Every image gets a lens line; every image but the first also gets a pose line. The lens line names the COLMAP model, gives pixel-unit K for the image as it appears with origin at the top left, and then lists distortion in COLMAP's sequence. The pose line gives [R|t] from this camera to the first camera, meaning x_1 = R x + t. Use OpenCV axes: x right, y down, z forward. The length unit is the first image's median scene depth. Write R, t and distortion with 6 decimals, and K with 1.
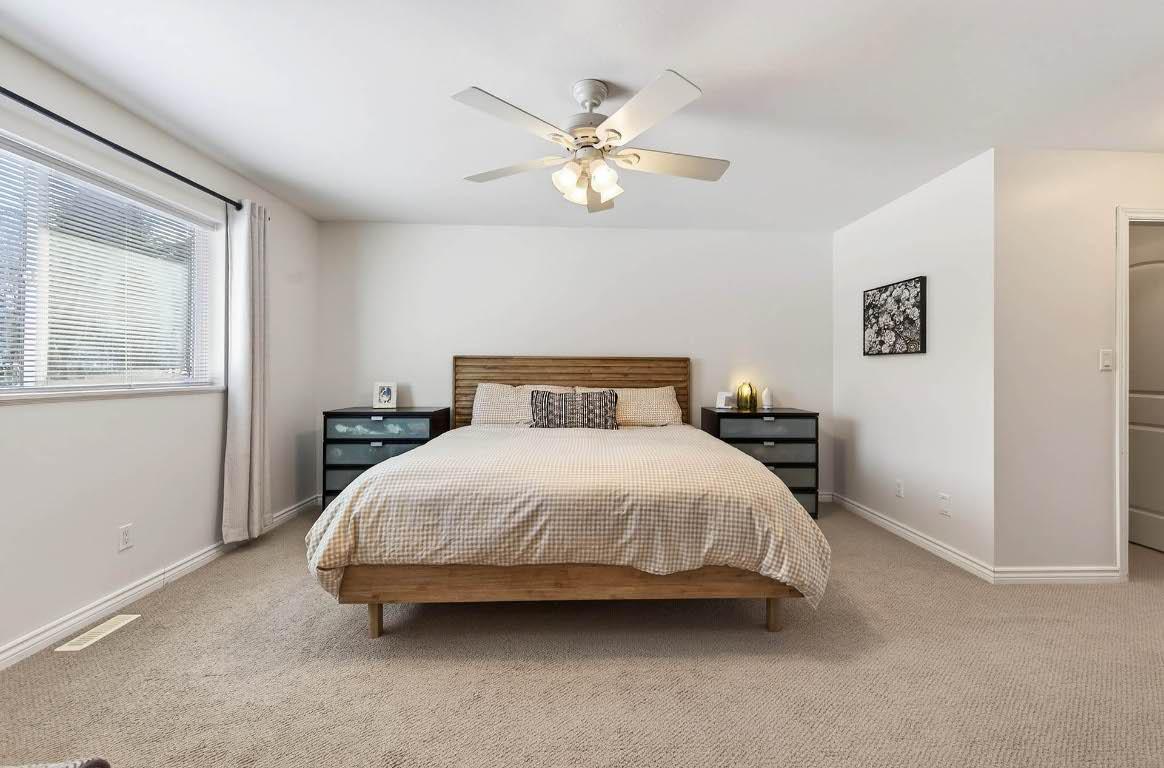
lens RADIAL K [[463.0, 0, 582.0], [0, 463.0, 384.0], [0, 0, 1]] dist [0.000363, -0.000012]
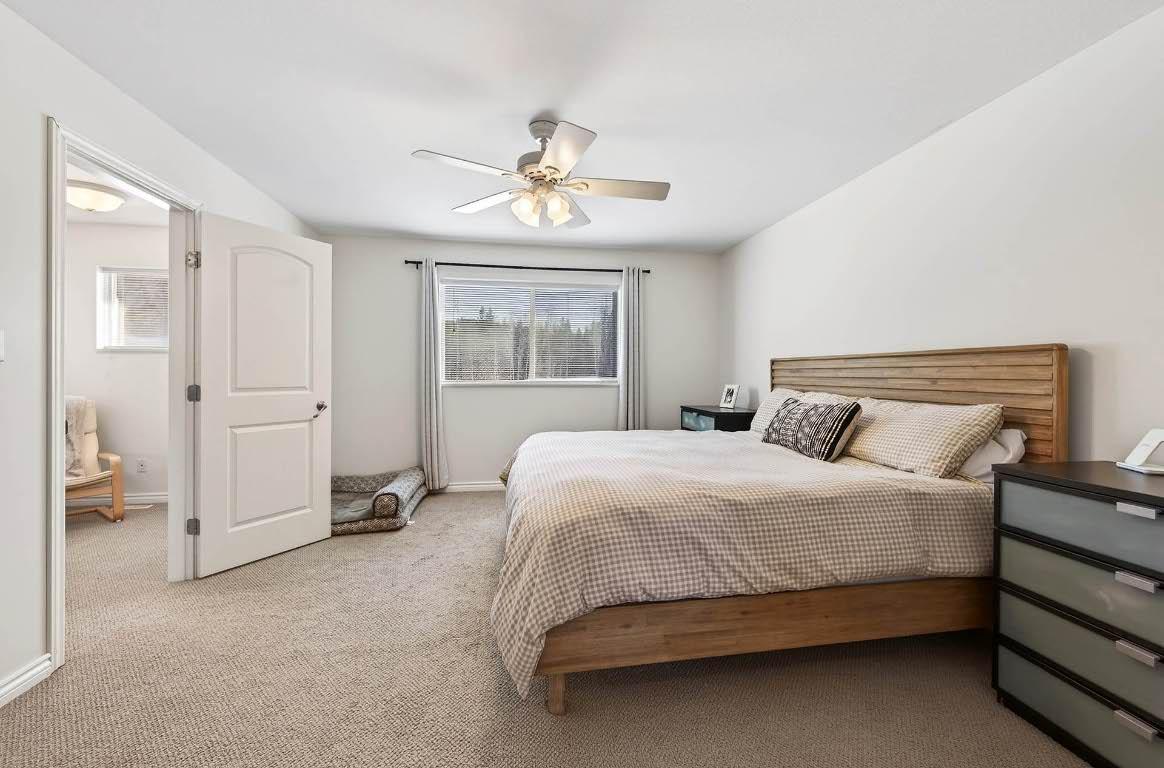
lens RADIAL K [[463.0, 0, 582.0], [0, 463.0, 384.0], [0, 0, 1]] dist [0.000363, -0.000012]
pose [[0.143951, 0.015507, -0.989463, 0.617214], [-0.035343, 0.999320, 0.010520, -0.006274], [0.988953, 0.033456, 0.144402, 0.491004]]
